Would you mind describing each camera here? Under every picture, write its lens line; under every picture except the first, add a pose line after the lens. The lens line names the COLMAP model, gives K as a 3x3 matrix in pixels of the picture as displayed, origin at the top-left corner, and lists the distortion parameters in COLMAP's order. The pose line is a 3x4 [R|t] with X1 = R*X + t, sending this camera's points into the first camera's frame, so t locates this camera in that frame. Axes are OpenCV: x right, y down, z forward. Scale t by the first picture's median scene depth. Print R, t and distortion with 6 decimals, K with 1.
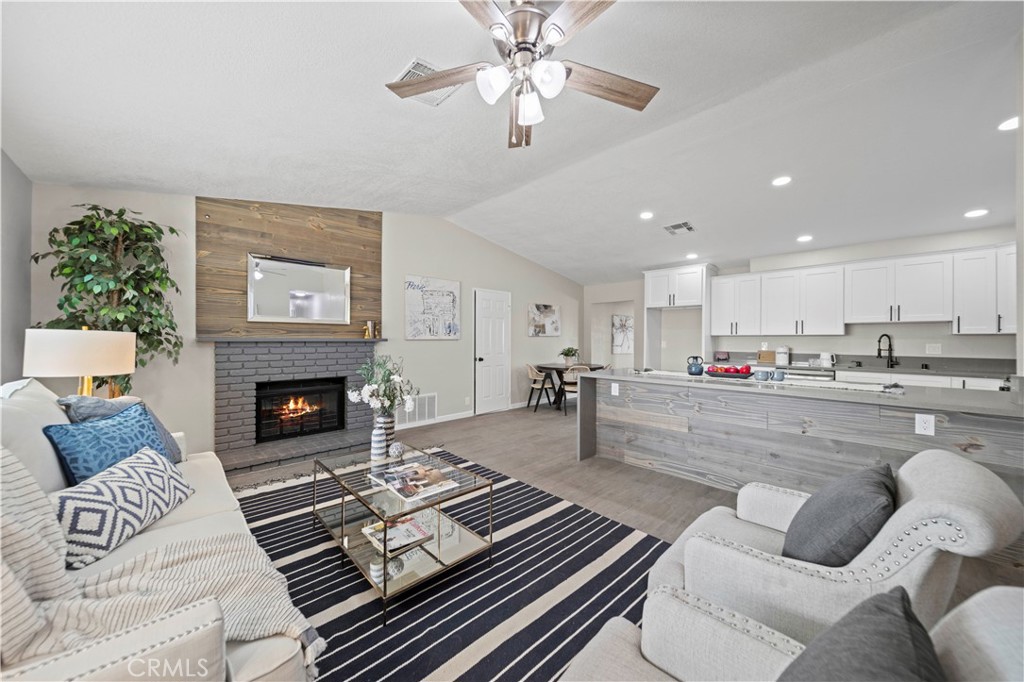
lens RADIAL K [[357.1, 0, 514.4], [0, 357.1, 340.3], [0, 0, 1]] dist [-0.001781, -0.001421]
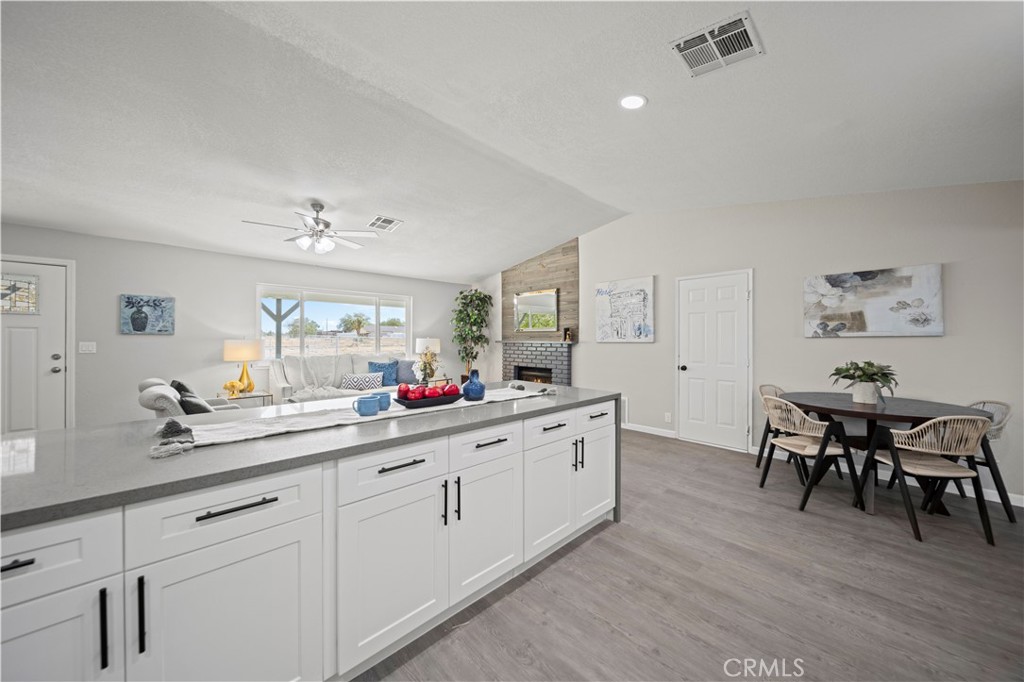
lens RADIAL K [[357.1, 0, 516.7], [0, 357.1, 339.4], [0, 0, 1]] dist [-0.001781, -0.001421]
pose [[-0.003607, -0.004949, -0.999981, 0.793142], [-0.005449, 0.999973, -0.004929, -0.004120], [0.999979, 0.005431, -0.003634, 0.751655]]
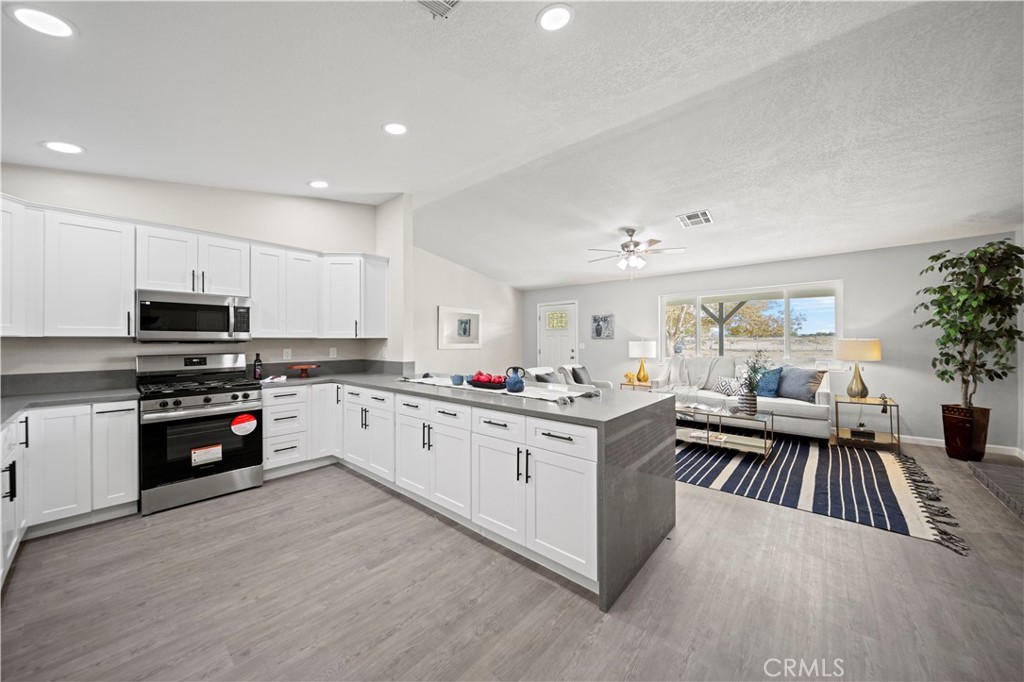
lens RADIAL K [[357.1, 0, 512.5], [0, 357.1, 341.2], [0, 0, 1]] dist [-0.001781, -0.001421]
pose [[-0.996996, -0.000219, -0.077451, 0.398590], [-0.000451, 0.999995, 0.002982, -0.009169], [0.077450, 0.003008, -0.996992, 1.231444]]
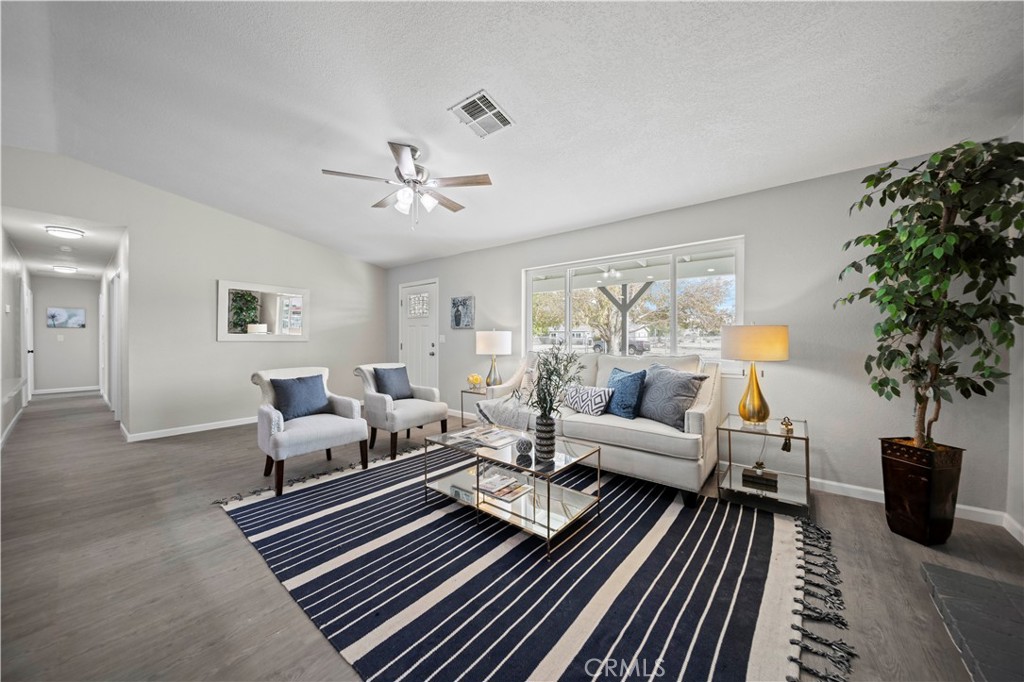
lens RADIAL K [[357.1, 0, 511.4], [0, 357.1, 341.2], [0, 0, 1]] dist [-0.001781, -0.001421]
pose [[-0.993324, -0.006941, -0.115145, -0.087574], [-0.008058, 0.999925, 0.009234, 0.010367], [0.115072, 0.010101, -0.993306, 0.916826]]
